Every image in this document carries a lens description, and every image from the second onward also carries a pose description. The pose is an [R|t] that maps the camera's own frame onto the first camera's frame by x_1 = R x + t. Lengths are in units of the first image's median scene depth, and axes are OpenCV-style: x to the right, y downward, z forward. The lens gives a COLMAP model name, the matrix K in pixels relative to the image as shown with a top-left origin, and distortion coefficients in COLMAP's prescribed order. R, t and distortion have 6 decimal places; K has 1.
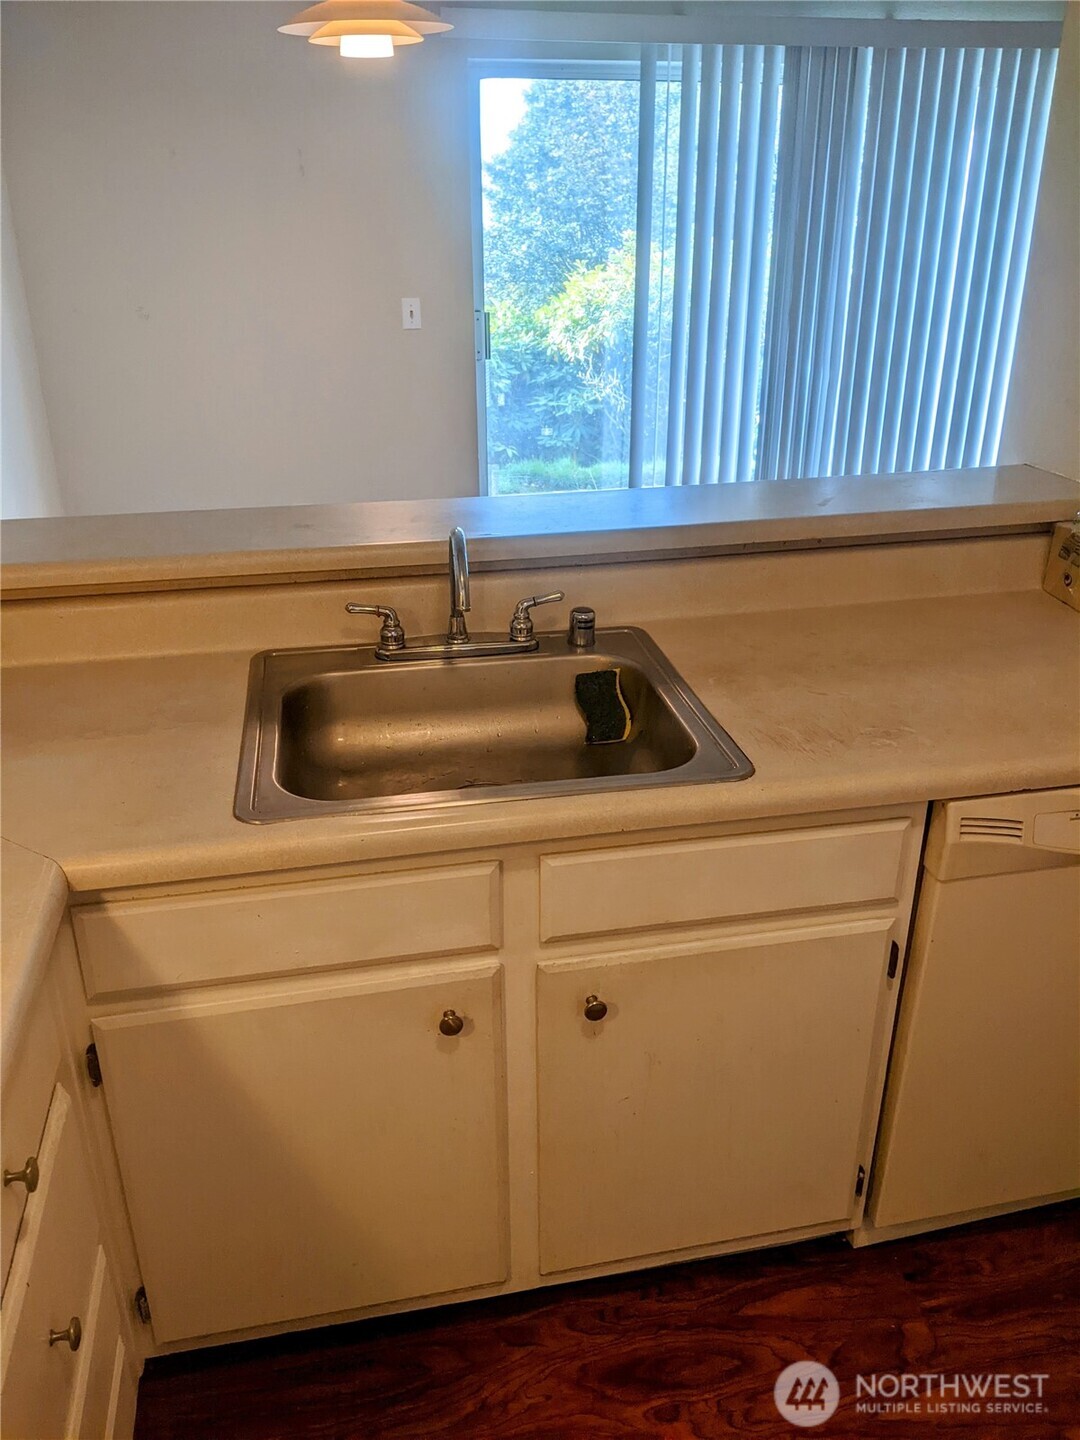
lens RADIAL K [[1146.6, 0, 548.6], [0, 1146.6, 720.7], [0, 0, 1]] dist [0.084090, -0.133148]
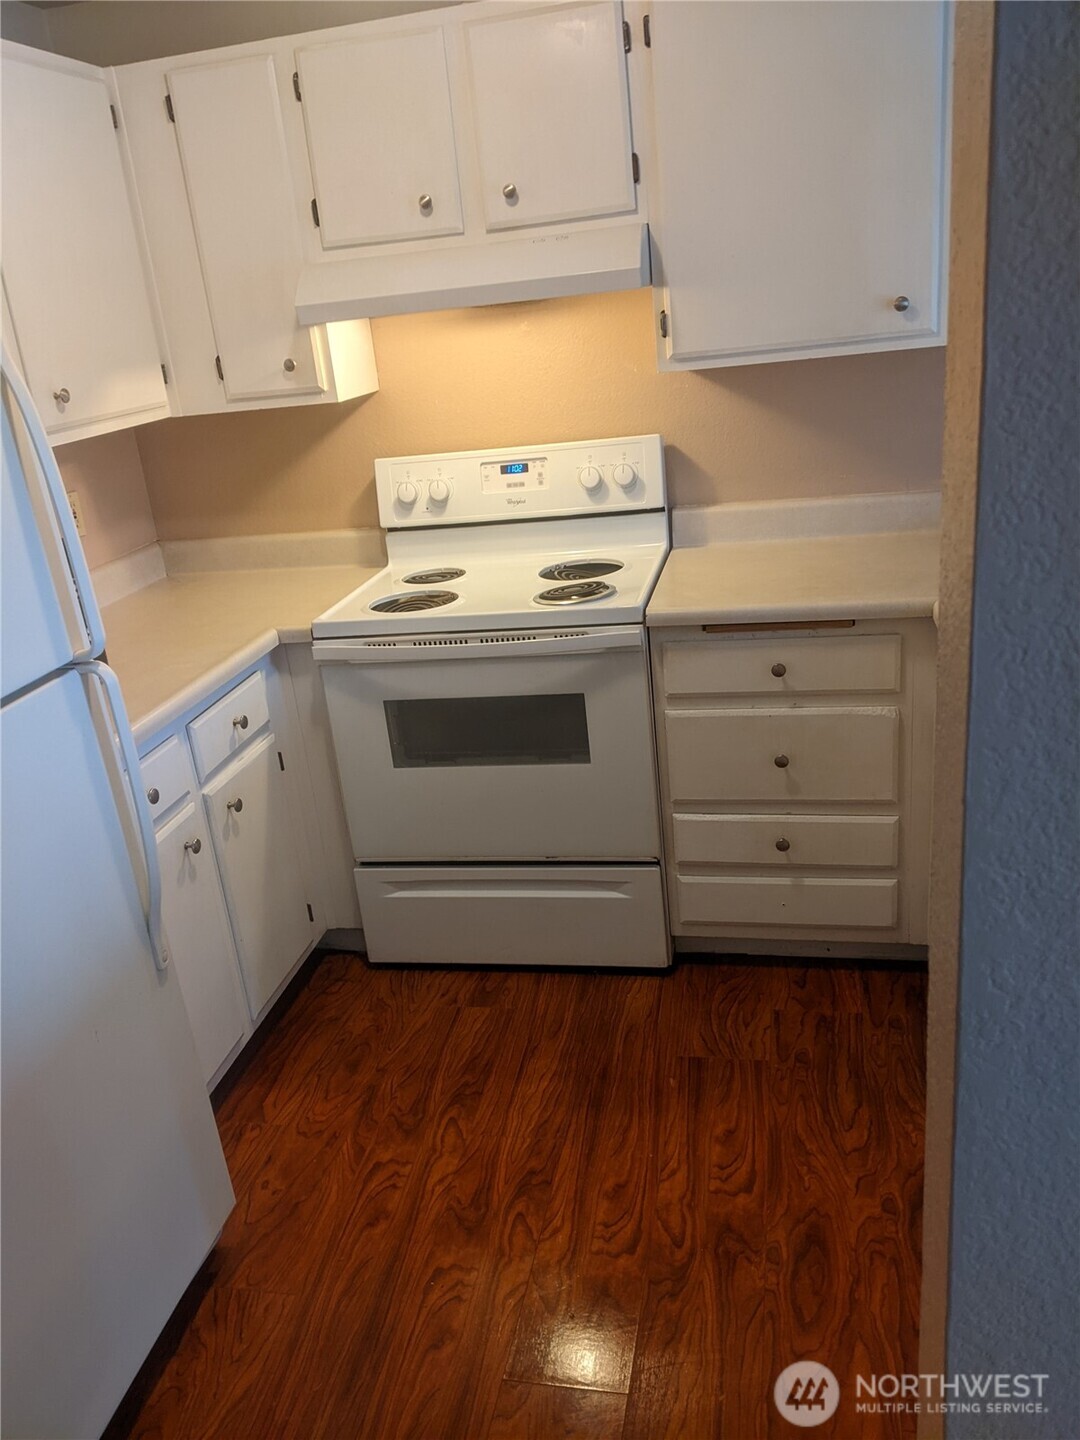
lens RADIAL K [[1146.6, 0, 524.0], [0, 1146.6, 721.8], [0, 0, 1]] dist [0.084090, -0.133148]
pose [[-0.404387, 0.362732, -0.839581, 1.116471], [-0.285257, 0.822173, 0.492605, -0.334496], [0.868965, 0.438700, -0.229004, 0.711093]]
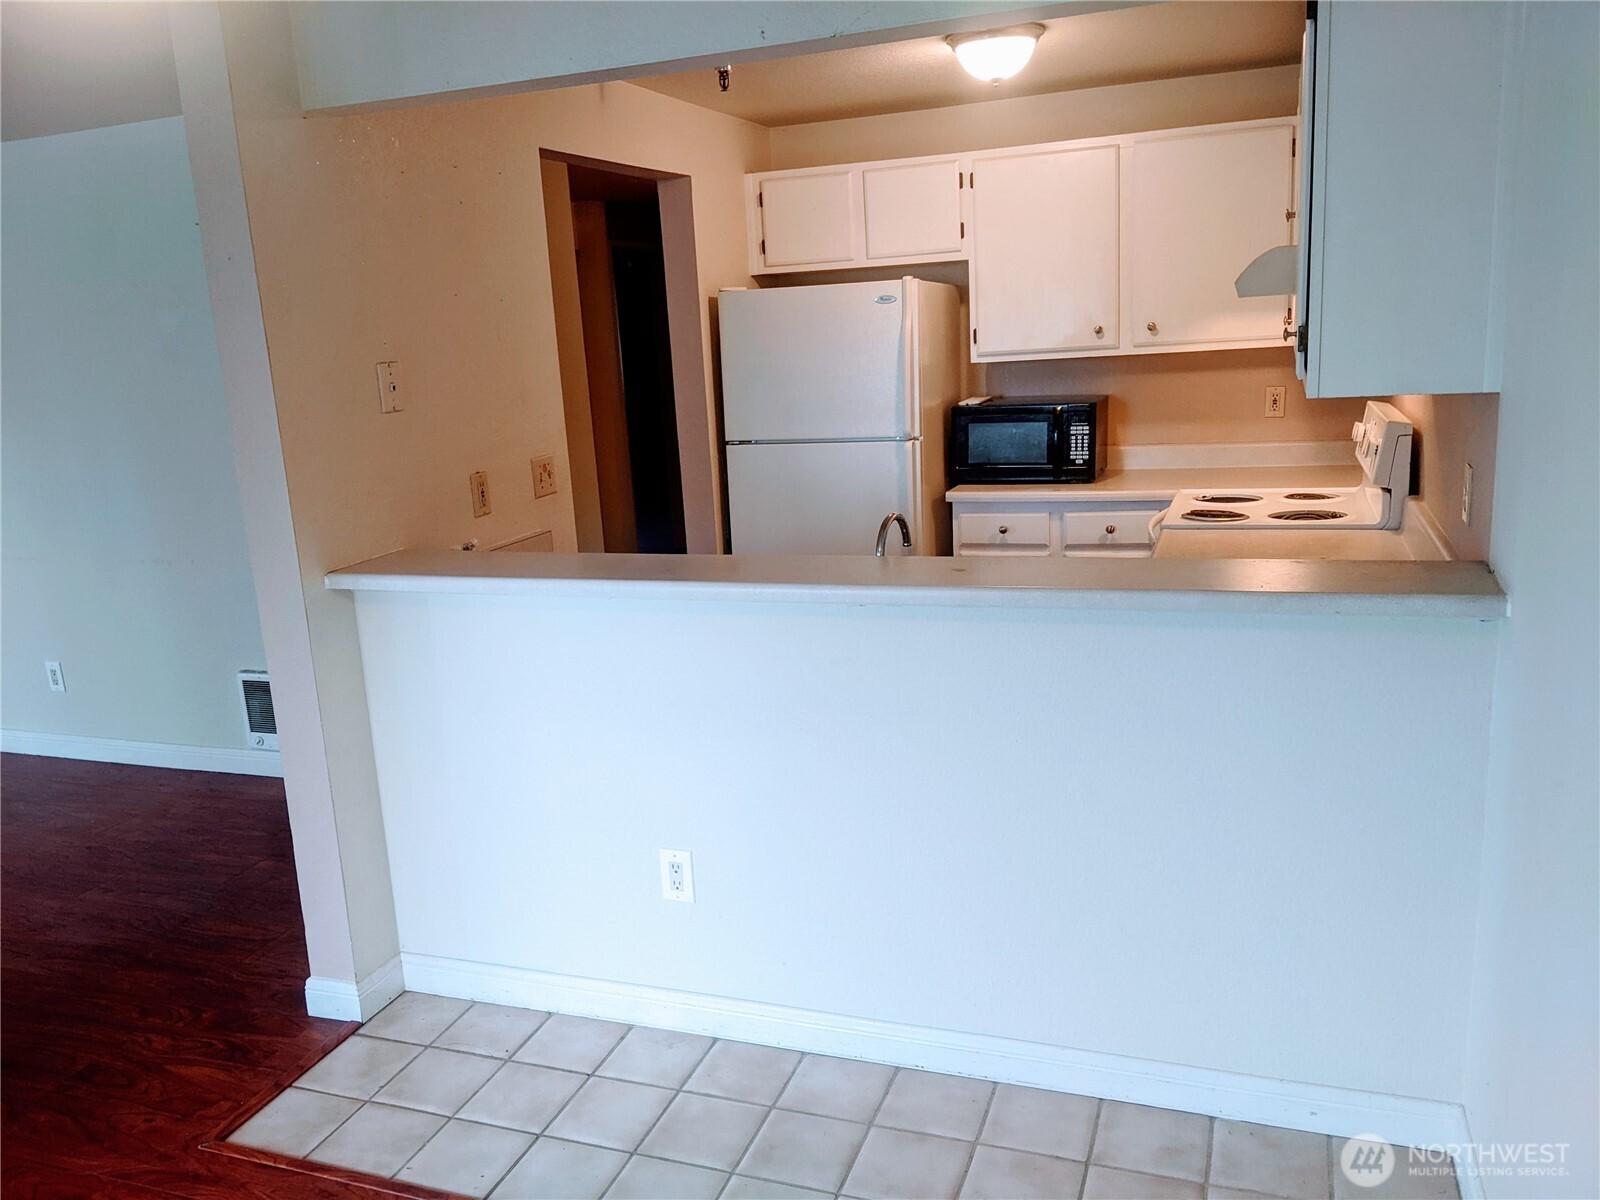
lens RADIAL K [[1274.0, 0, 793.9], [0, 1274.0, 602.0], [0, 0, 1]] dist [0.084090, -0.133148]
pose [[-0.839116, -0.061767, 0.540434, -0.941261], [0.285978, 0.795048, 0.534897, -1.046338], [-0.462710, 0.603393, -0.649473, 2.267122]]
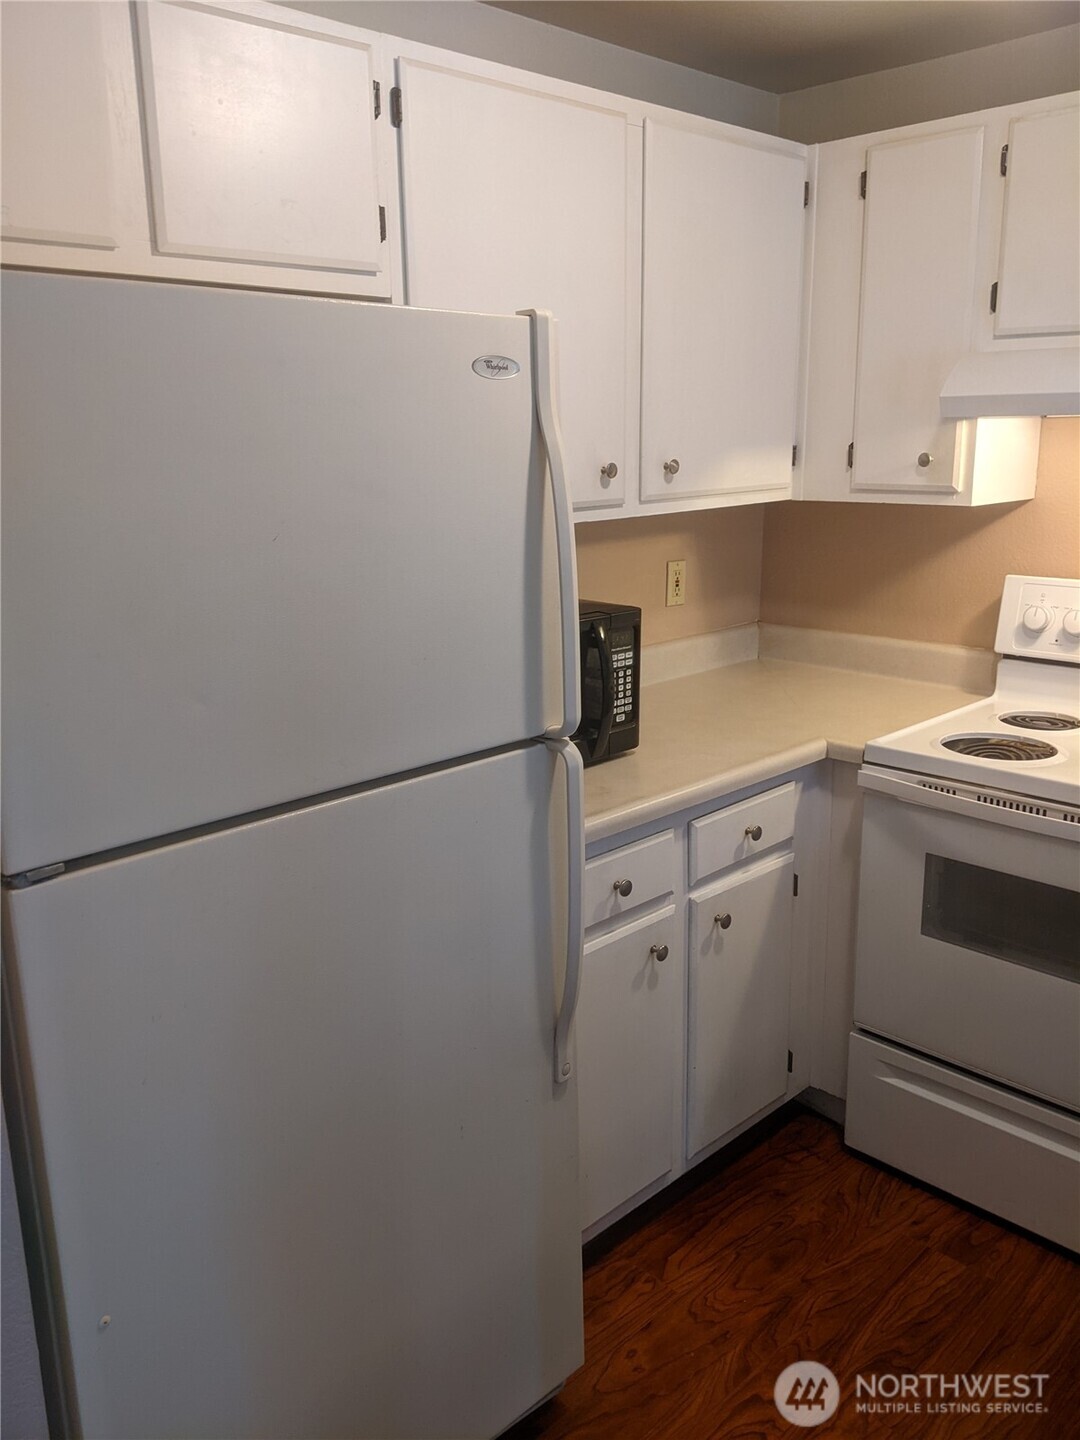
lens RADIAL K [[1146.6, 0, 554.3], [0, 1146.6, 700.1], [0, 0, 1]] dist [0.084090, -0.133148]
pose [[-0.842285, 0.141946, -0.520007, 0.886838], [-0.209774, 0.802335, 0.558796, -0.324723], [0.496539, 0.579749, -0.646018, 0.717125]]
